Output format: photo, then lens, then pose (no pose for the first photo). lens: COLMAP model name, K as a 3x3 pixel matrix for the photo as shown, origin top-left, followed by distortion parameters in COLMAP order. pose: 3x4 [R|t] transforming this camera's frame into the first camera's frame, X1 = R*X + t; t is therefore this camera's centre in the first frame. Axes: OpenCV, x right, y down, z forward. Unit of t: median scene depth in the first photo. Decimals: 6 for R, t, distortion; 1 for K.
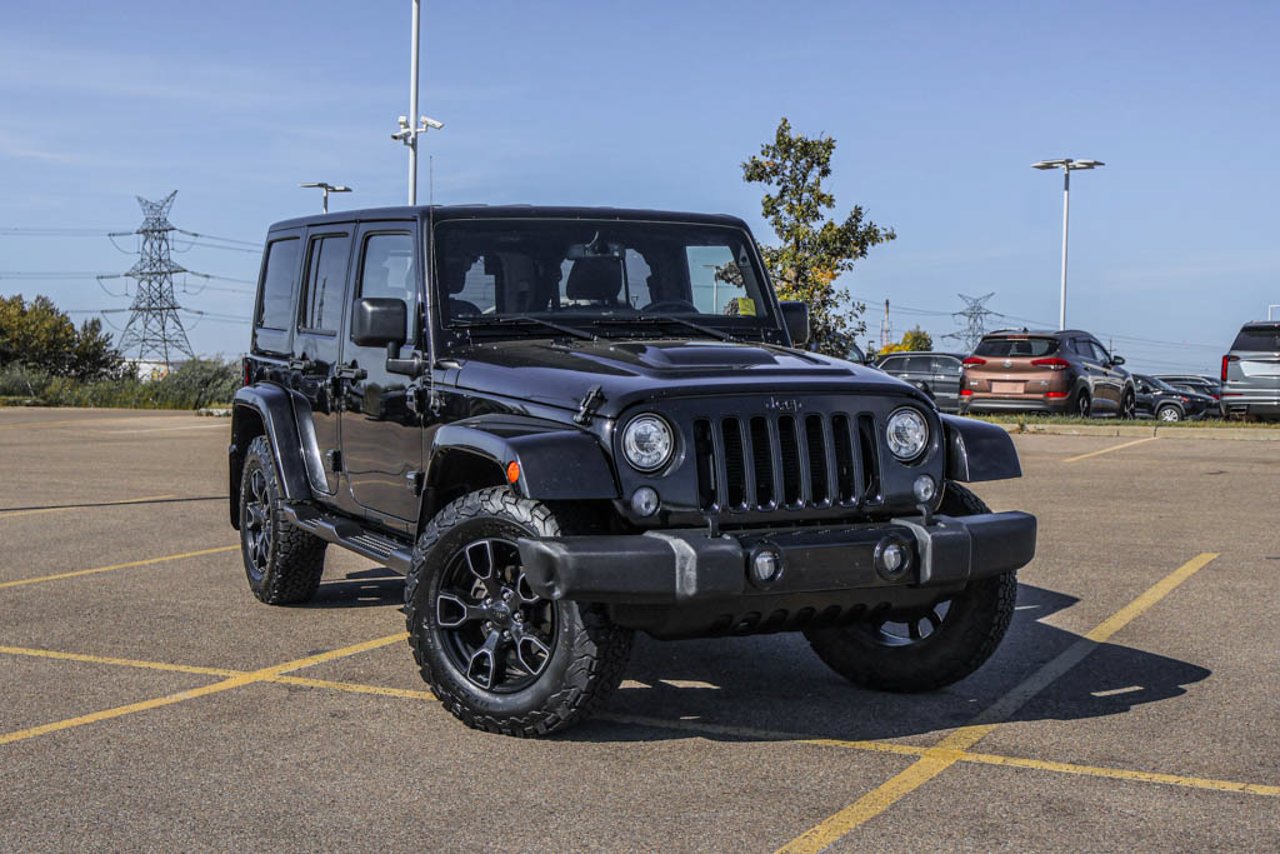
lens RADIAL K [[1852.6, 0, 739.9], [0, 1852.6, 425.2], [0, 0, 1]] dist [0.020028, 0.029711]
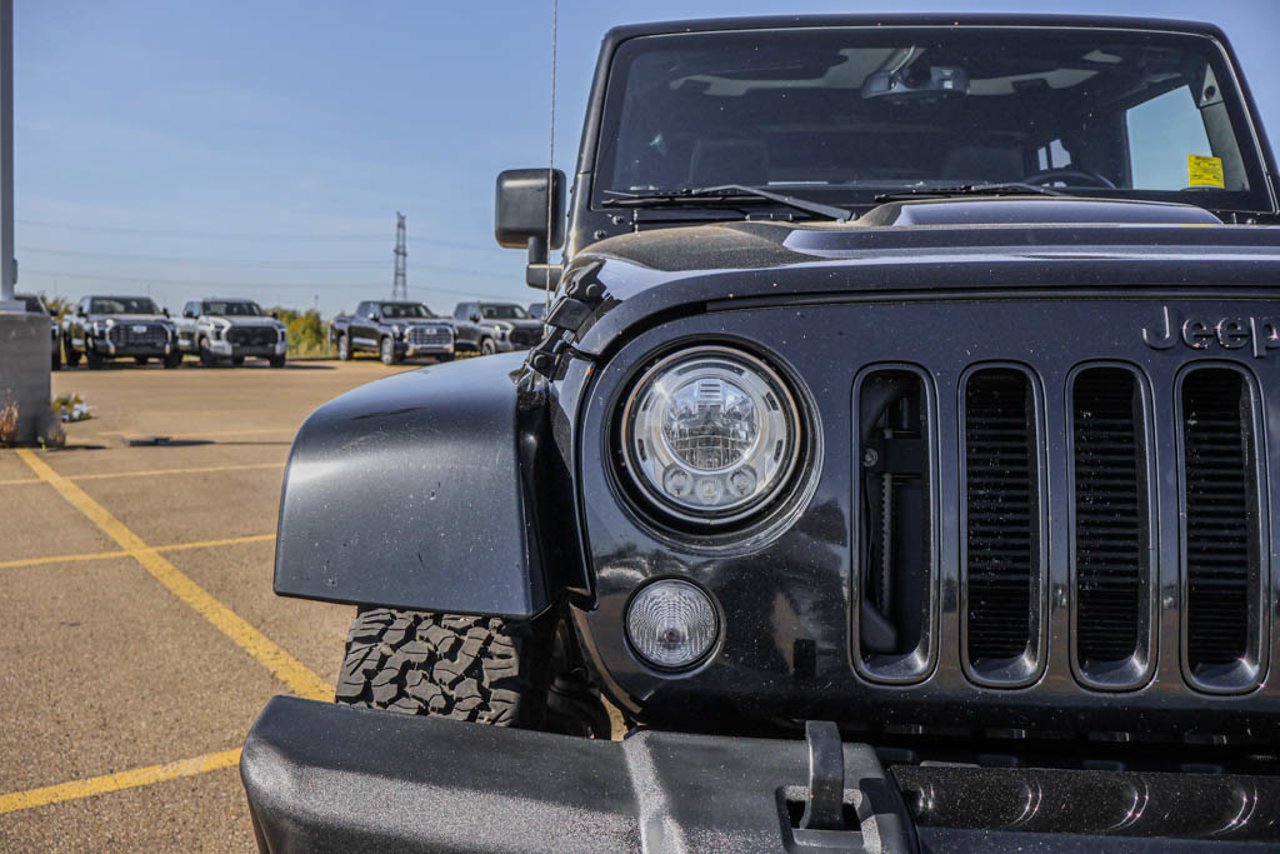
lens RADIAL K [[1027.9, 0, 656.5], [0, 1027.9, 431.3], [0, 0, 1]] dist [-0.029547, 0.006043]
pose [[0.845105, 0.060588, -0.531156, 0.026034], [-0.036659, 0.997786, 0.055489, -0.000673], [0.533342, -0.027422, 0.845455, 0.585514]]
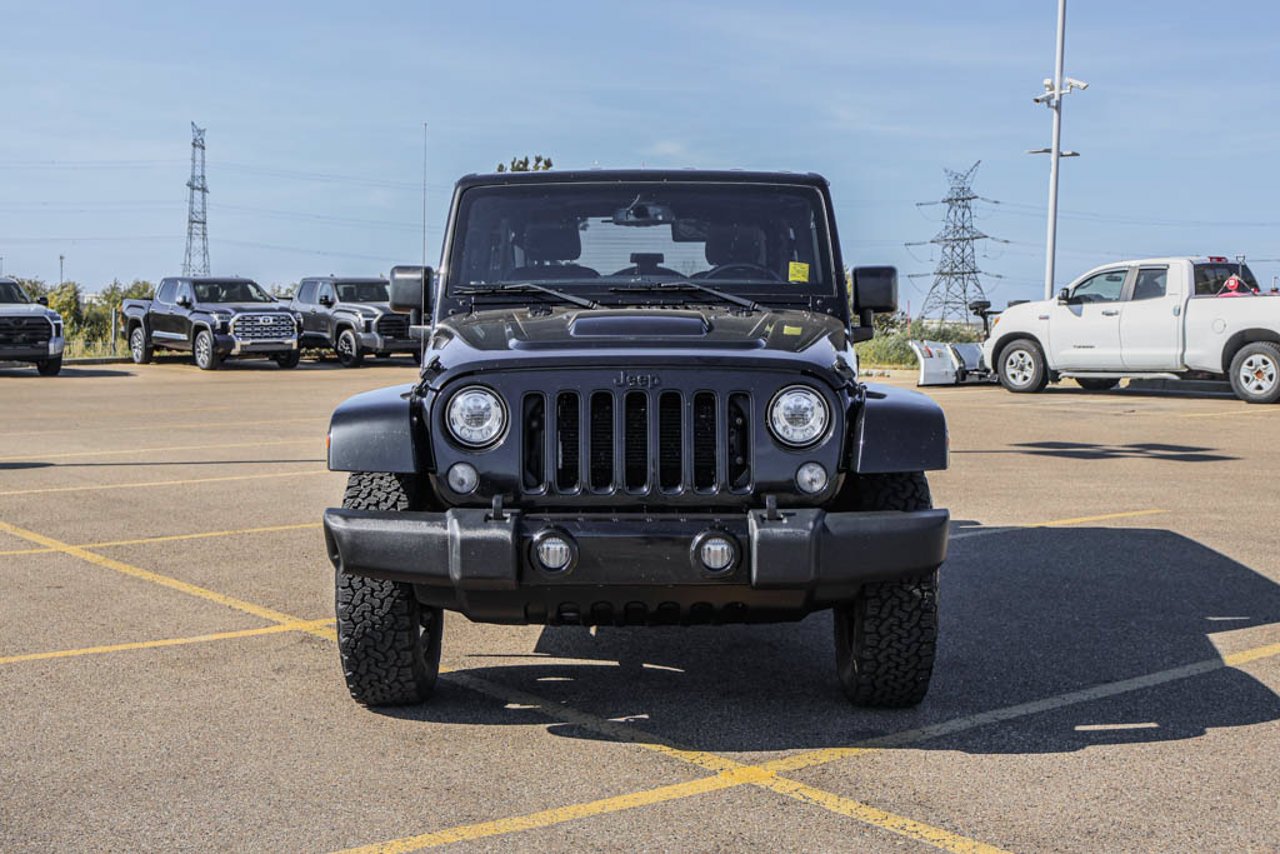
lens RADIAL K [[1796.3, 0, 710.9], [0, 1796.3, 428.2], [0, 0, 1]] dist [-0.004172, -0.035081]
pose [[0.869303, 0.036482, -0.492932, 0.357129], [-0.024449, 0.999225, 0.030836, -0.011113], [0.493675, -0.014754, 0.869521, 0.174809]]
